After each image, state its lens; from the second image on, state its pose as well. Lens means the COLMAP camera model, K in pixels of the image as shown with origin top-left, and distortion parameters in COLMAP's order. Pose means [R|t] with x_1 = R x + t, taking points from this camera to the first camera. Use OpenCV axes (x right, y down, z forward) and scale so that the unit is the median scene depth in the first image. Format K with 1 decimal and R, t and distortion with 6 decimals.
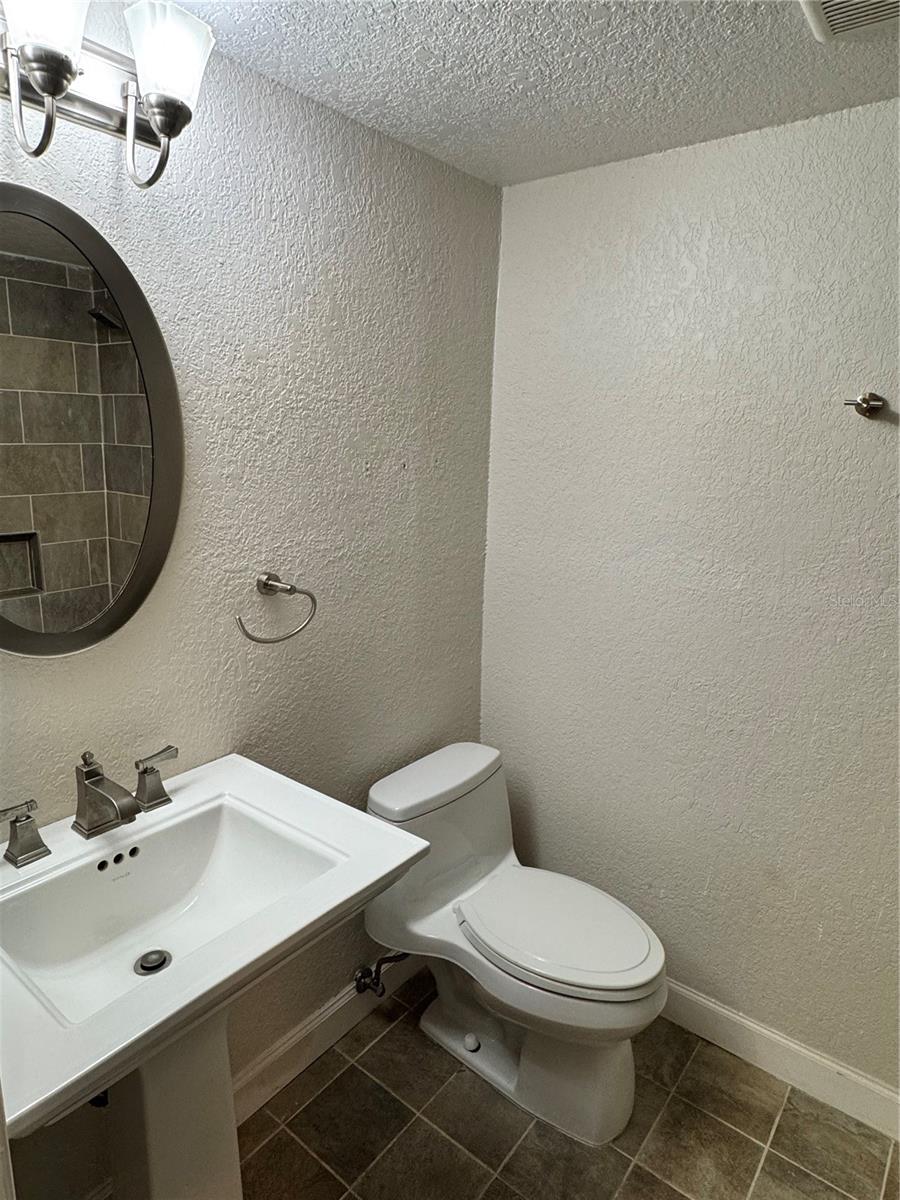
lens RADIAL K [[714.0, 0, 449.2], [0, 714.0, 594.3], [0, 0, 1]] dist [-0.005080, 0.000744]
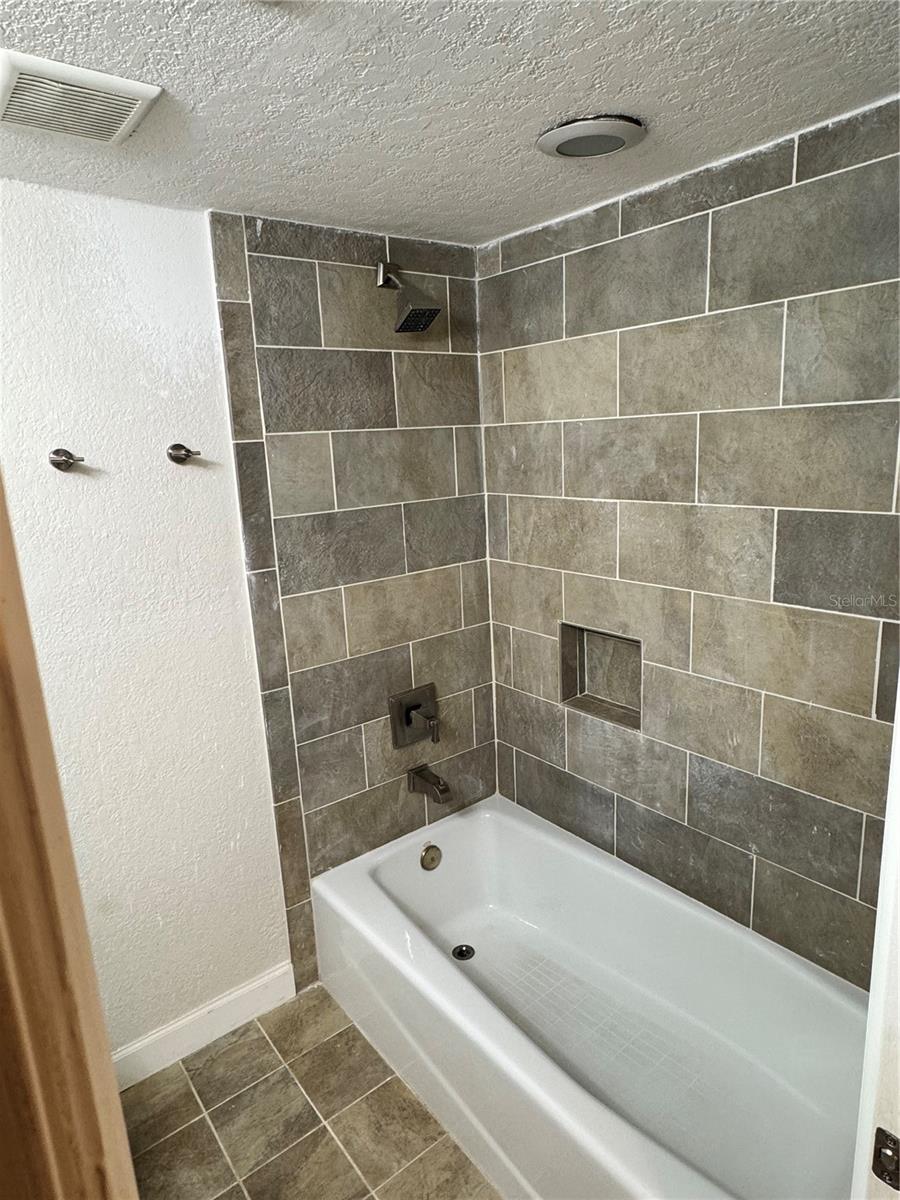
lens RADIAL K [[714.0, 0, 450.0], [0, 714.0, 600.7], [0, 0, 1]] dist [-0.005080, 0.000744]
pose [[0.227910, -0.255208, 0.939641, -0.312045], [0.263419, 0.945213, 0.192829, -0.100812], [-0.937373, 0.203571, 0.282650, 0.155587]]
